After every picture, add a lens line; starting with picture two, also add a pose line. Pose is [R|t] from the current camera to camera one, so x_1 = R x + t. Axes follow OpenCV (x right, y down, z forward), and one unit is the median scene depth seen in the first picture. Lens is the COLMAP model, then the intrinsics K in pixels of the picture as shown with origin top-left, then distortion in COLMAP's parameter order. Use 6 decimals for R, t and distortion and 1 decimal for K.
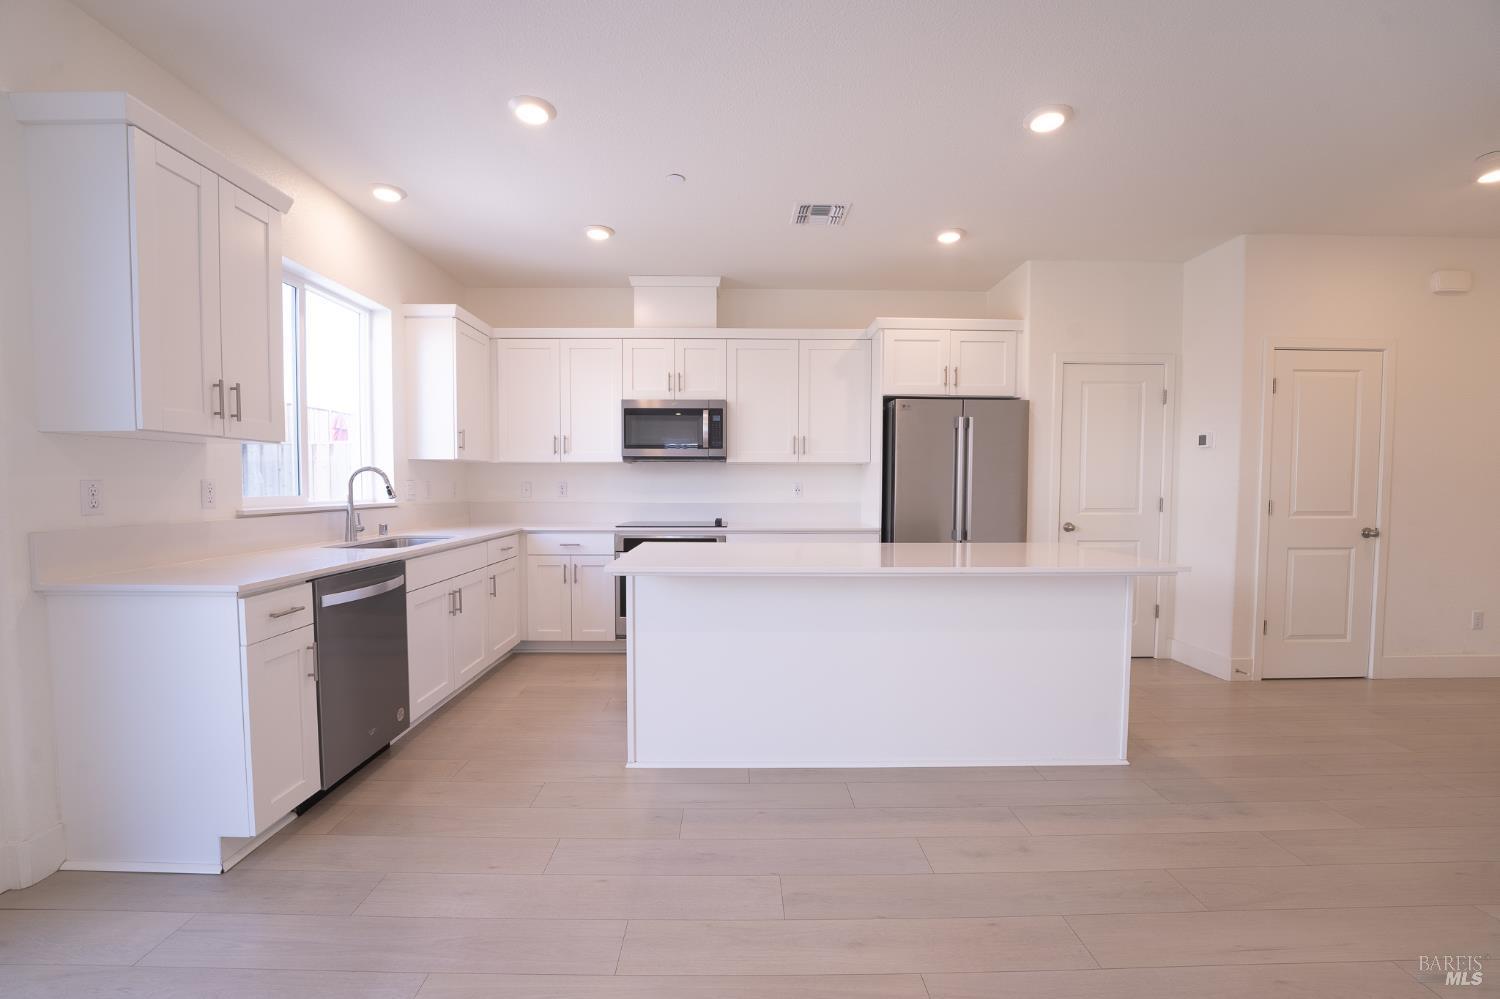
lens RADIAL K [[611.1, 0, 742.6], [0, 611.1, 509.4], [0, 0, 1]] dist [-0.029676, 0.000166]
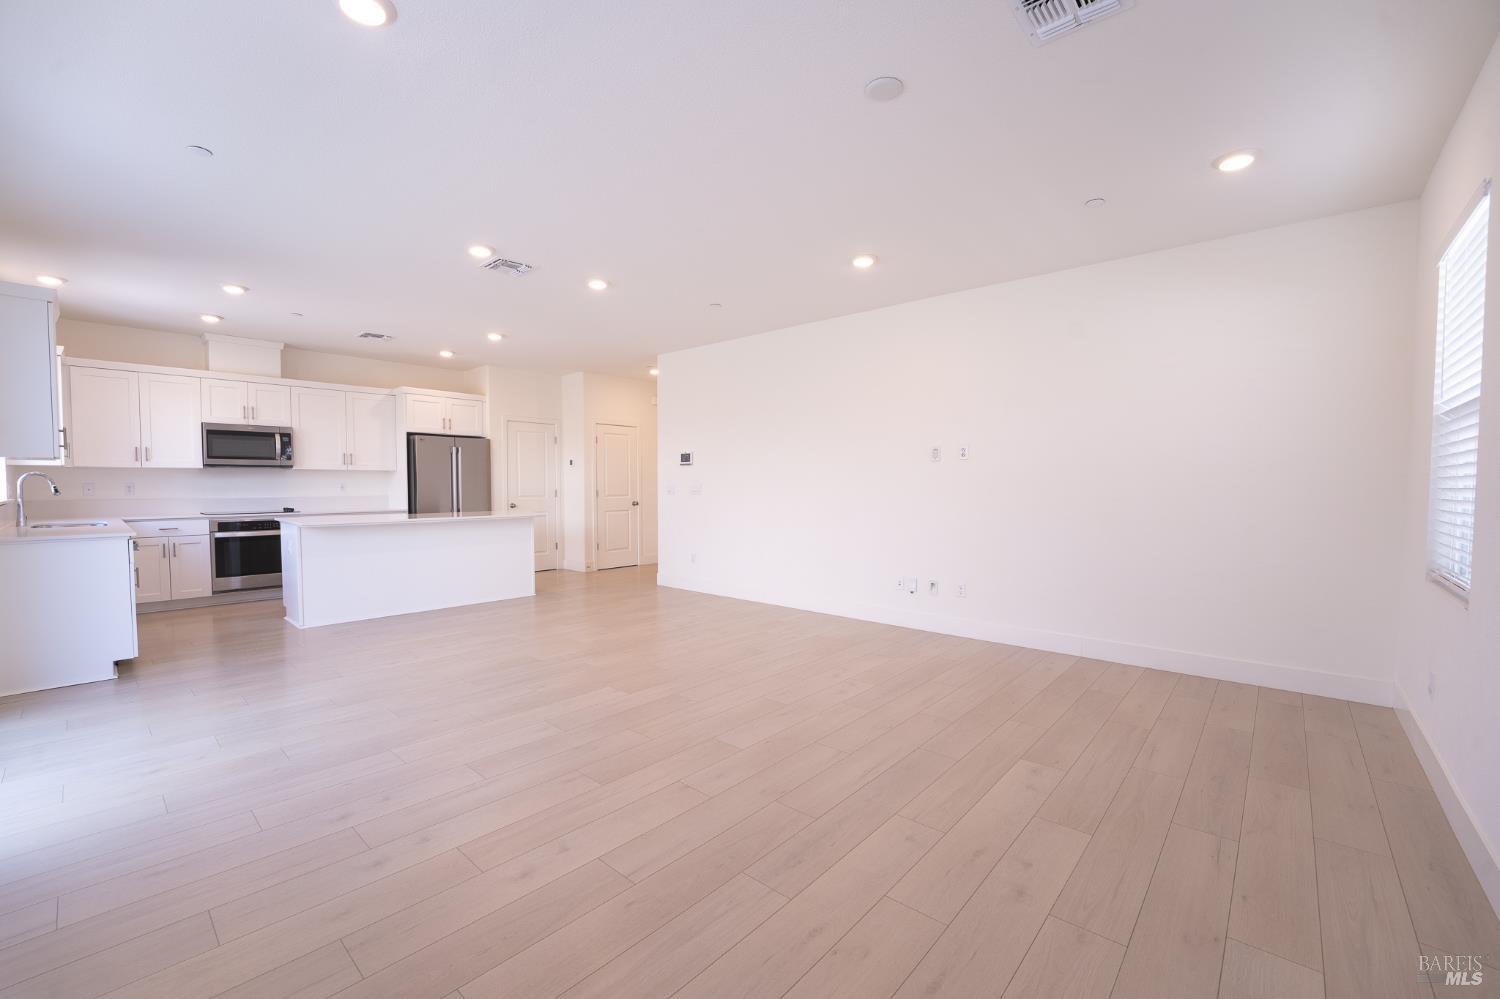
lens RADIAL K [[611.1, 0, 742.6], [0, 611.1, 509.4], [0, 0, 1]] dist [-0.029676, 0.000166]
pose [[0.673241, -0.033084, 0.738683, -0.396441], [0.030715, 0.999388, 0.016767, 0.031451], [-0.738785, 0.011401, 0.673845, -0.839522]]
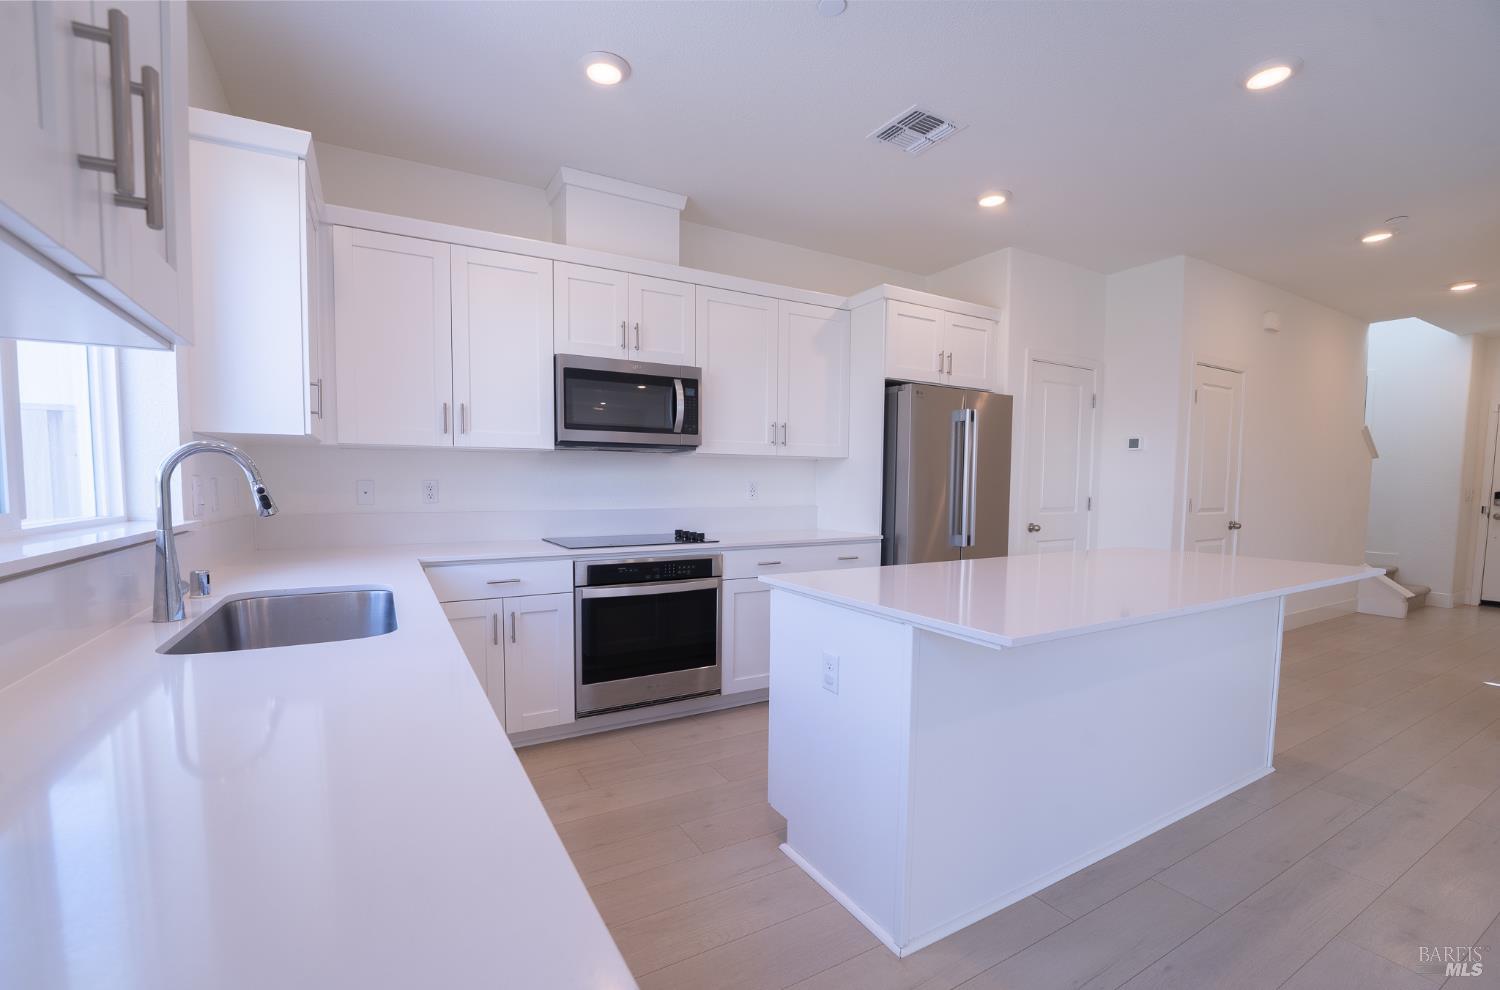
lens RADIAL K [[625.9, 0, 716.7], [0, 625.9, 525.9], [0, 0, 1]] dist [-0.029110, 0.000216]
pose [[0.884159, -0.030012, 0.466222, -0.382805], [0.015429, 0.999266, 0.035066, -0.016932], [-0.466932, -0.023811, 0.883973, 0.340508]]
